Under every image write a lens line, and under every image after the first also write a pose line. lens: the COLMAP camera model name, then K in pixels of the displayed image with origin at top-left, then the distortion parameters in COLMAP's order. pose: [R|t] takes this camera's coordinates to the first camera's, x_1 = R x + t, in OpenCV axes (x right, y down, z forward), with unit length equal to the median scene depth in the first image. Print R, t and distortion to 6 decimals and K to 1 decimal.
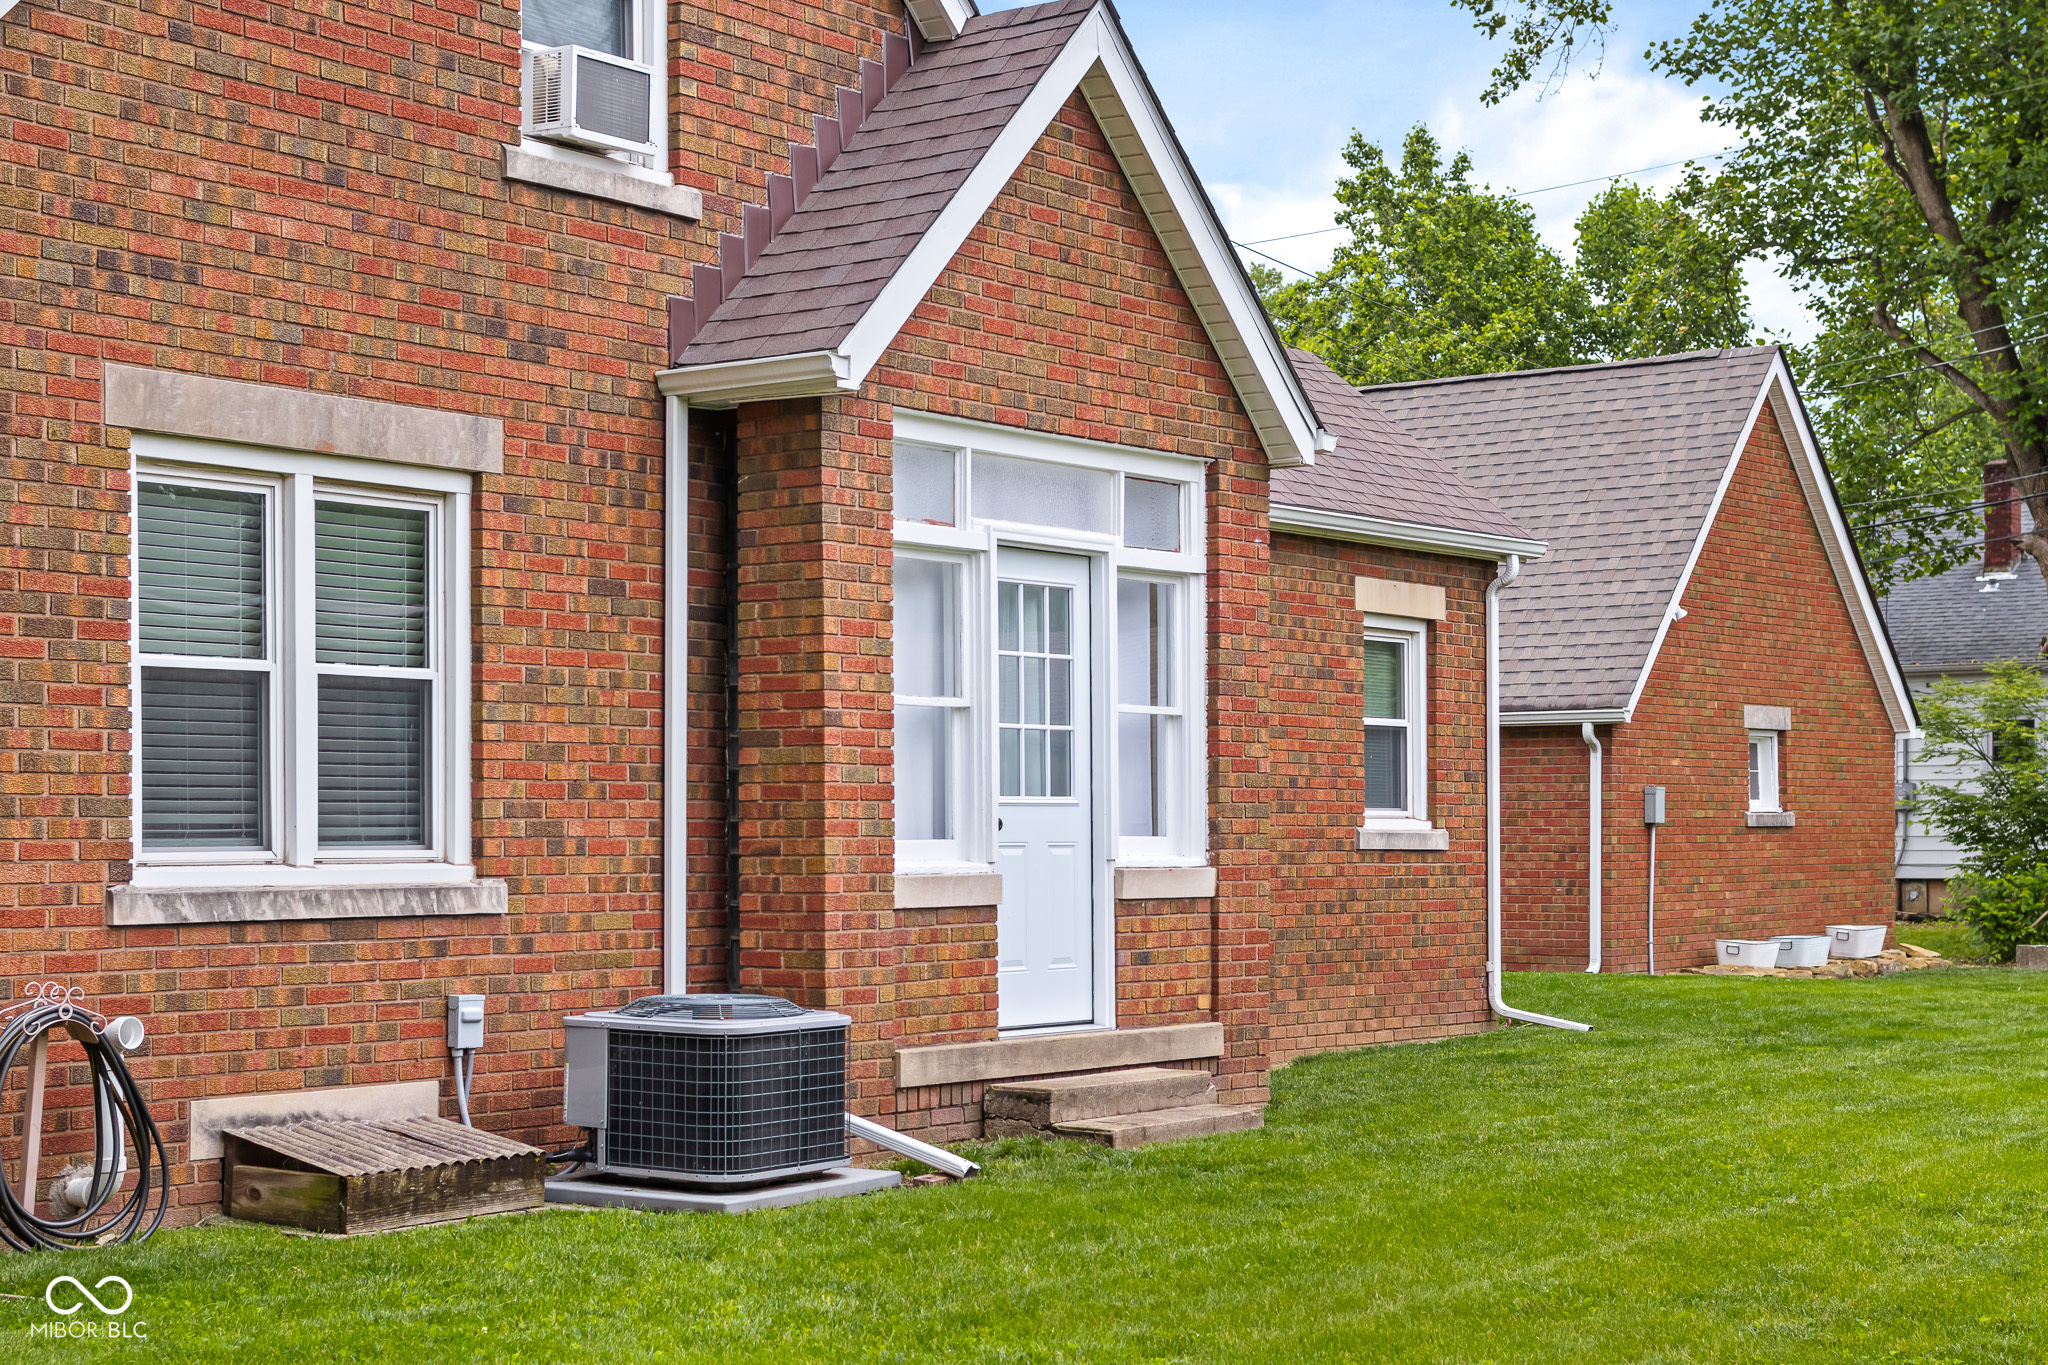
lens RADIAL K [[3265.8, 0, 1023.4], [0, 3265.8, 818.2], [0, 0, 1]] dist [-0.001312, -0.048093]
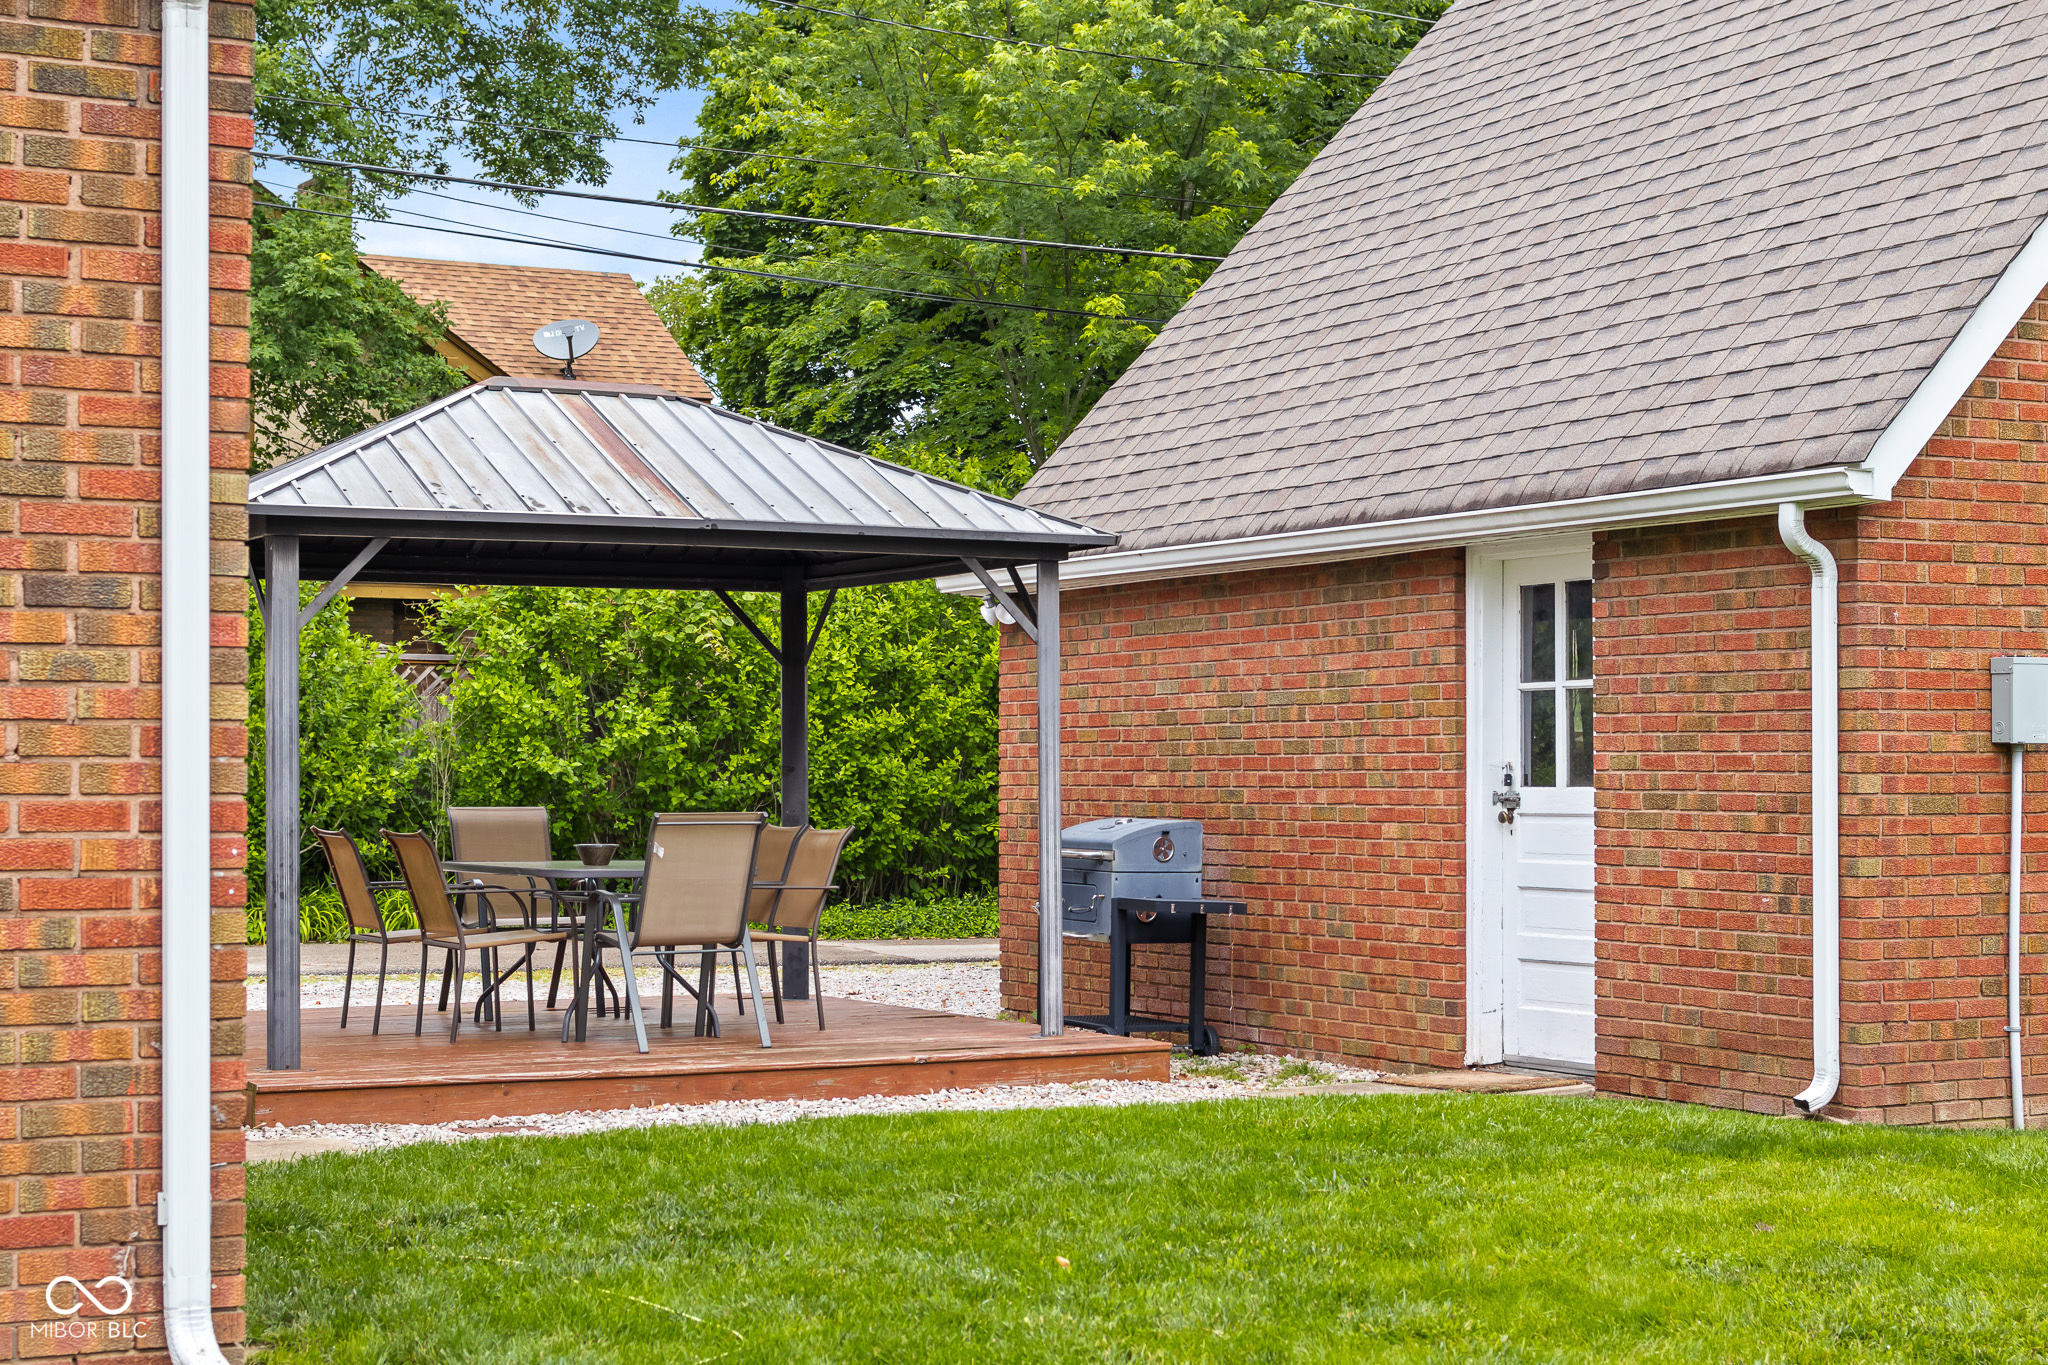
lens RADIAL K [[3292.9, 0, 1024.0], [0, 3292.9, 682.5], [0, 0, 1]] dist [0.006963, -0.024048]
pose [[0.901966, -0.013419, -0.431598, 0.485247], [0.004600, 0.999759, -0.021472, 0.004181], [0.431782, 0.017382, 0.901810, 1.050937]]
